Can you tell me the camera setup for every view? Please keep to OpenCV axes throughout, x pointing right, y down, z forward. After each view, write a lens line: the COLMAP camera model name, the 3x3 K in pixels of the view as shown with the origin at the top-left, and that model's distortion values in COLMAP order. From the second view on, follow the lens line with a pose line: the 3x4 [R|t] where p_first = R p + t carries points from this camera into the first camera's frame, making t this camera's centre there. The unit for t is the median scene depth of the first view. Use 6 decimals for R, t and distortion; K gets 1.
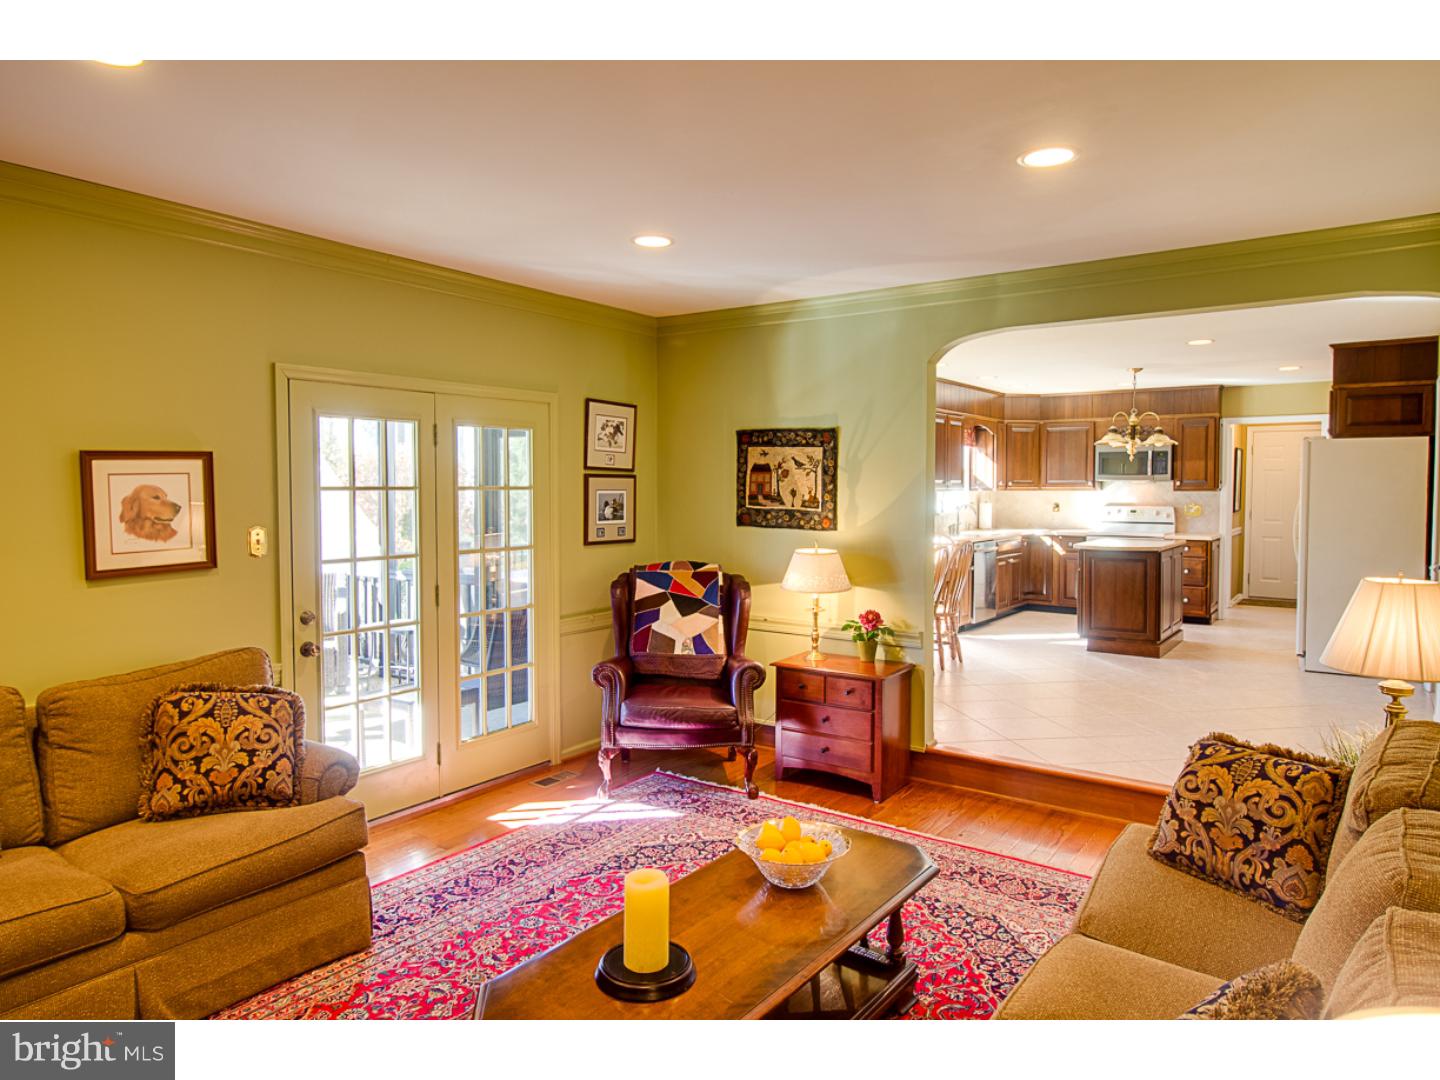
lens RADIAL K [[901.1, 0, 722.2], [0, 901.1, 523.0], [0, 0, 1]] dist [0.010032, -0.011531]
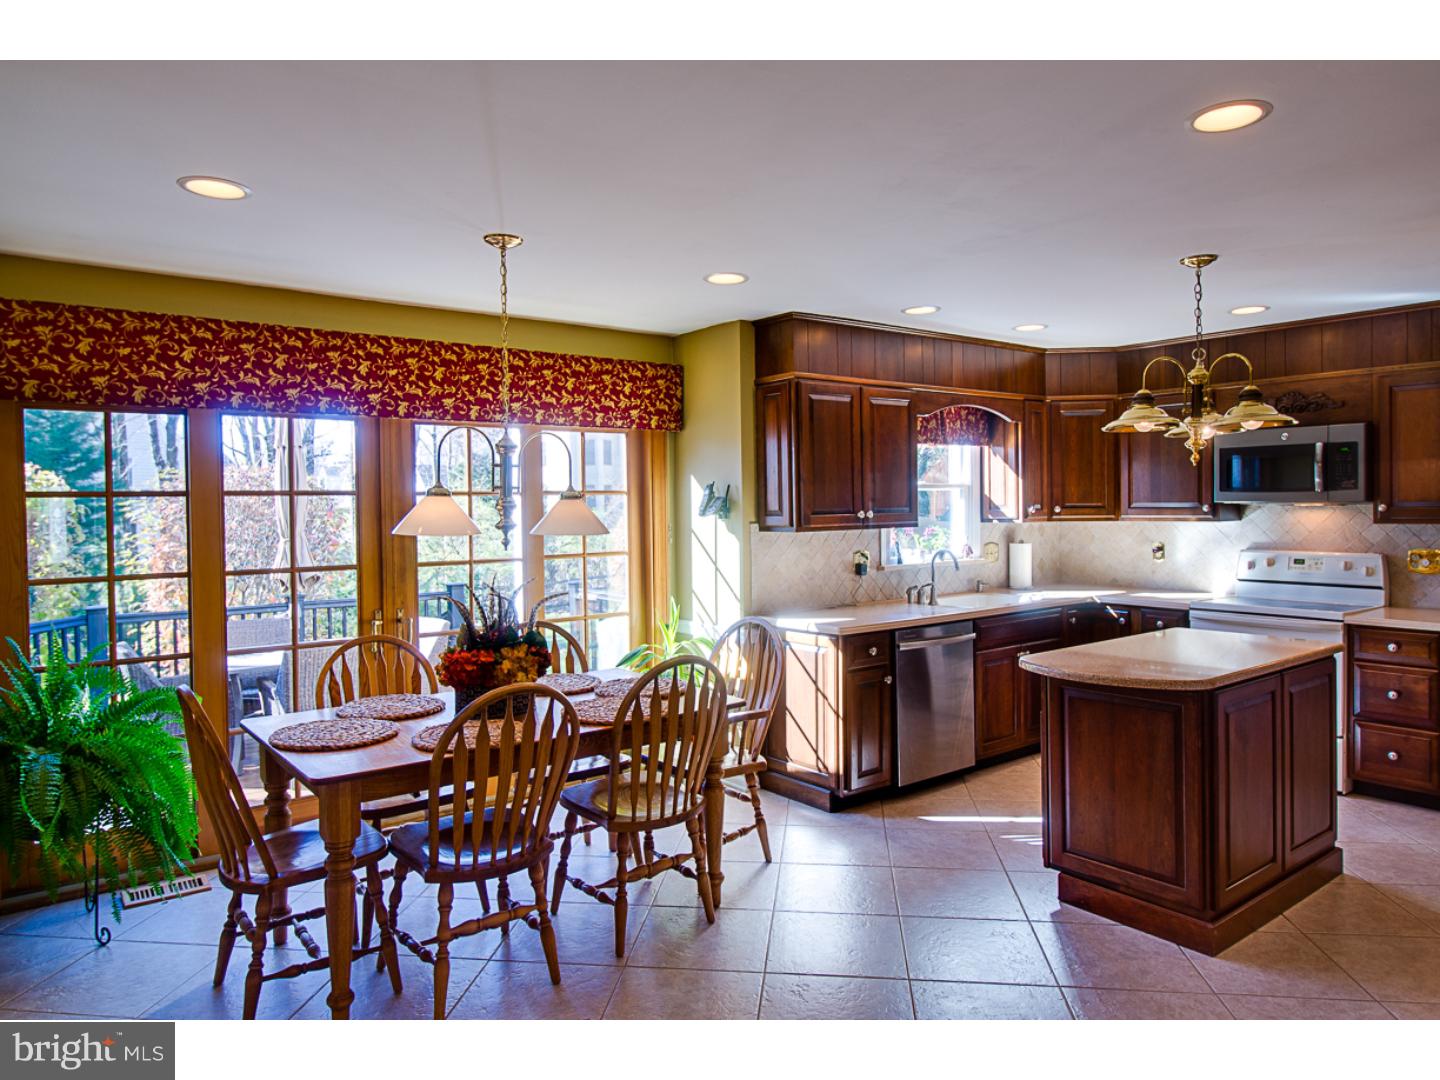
lens RADIAL K [[926.6, 0, 720.0], [0, 926.6, 540.0], [0, 0, 1]] dist [0.006132, 0.000647]
pose [[0.960143, -0.002386, -0.279500, 0.292305], [0.002850, 0.999995, 0.001256, -0.027239], [0.279496, -0.002002, 0.960145, 0.406541]]
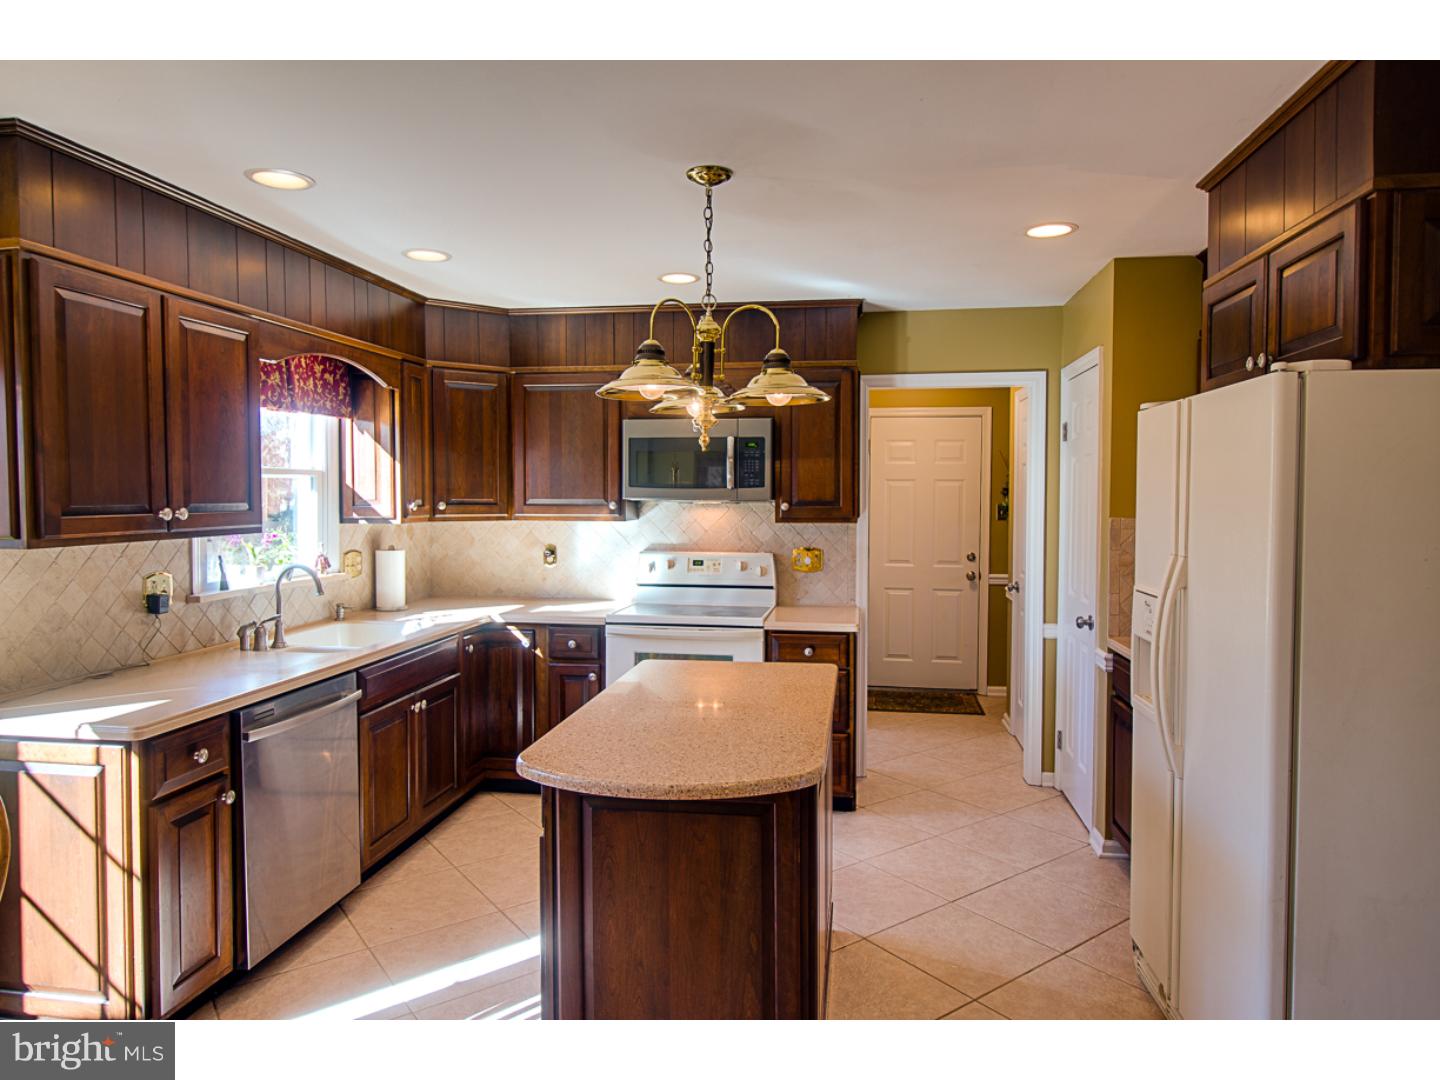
lens RADIAL K [[901.1, 0, 722.2], [0, 901.1, 523.0], [0, 0, 1]] dist [0.010032, -0.011531]
pose [[0.890226, -0.015278, 0.455263, 0.252364], [0.018146, 0.999833, -0.001929, -0.033747], [-0.455158, 0.009978, 0.890355, 0.575048]]
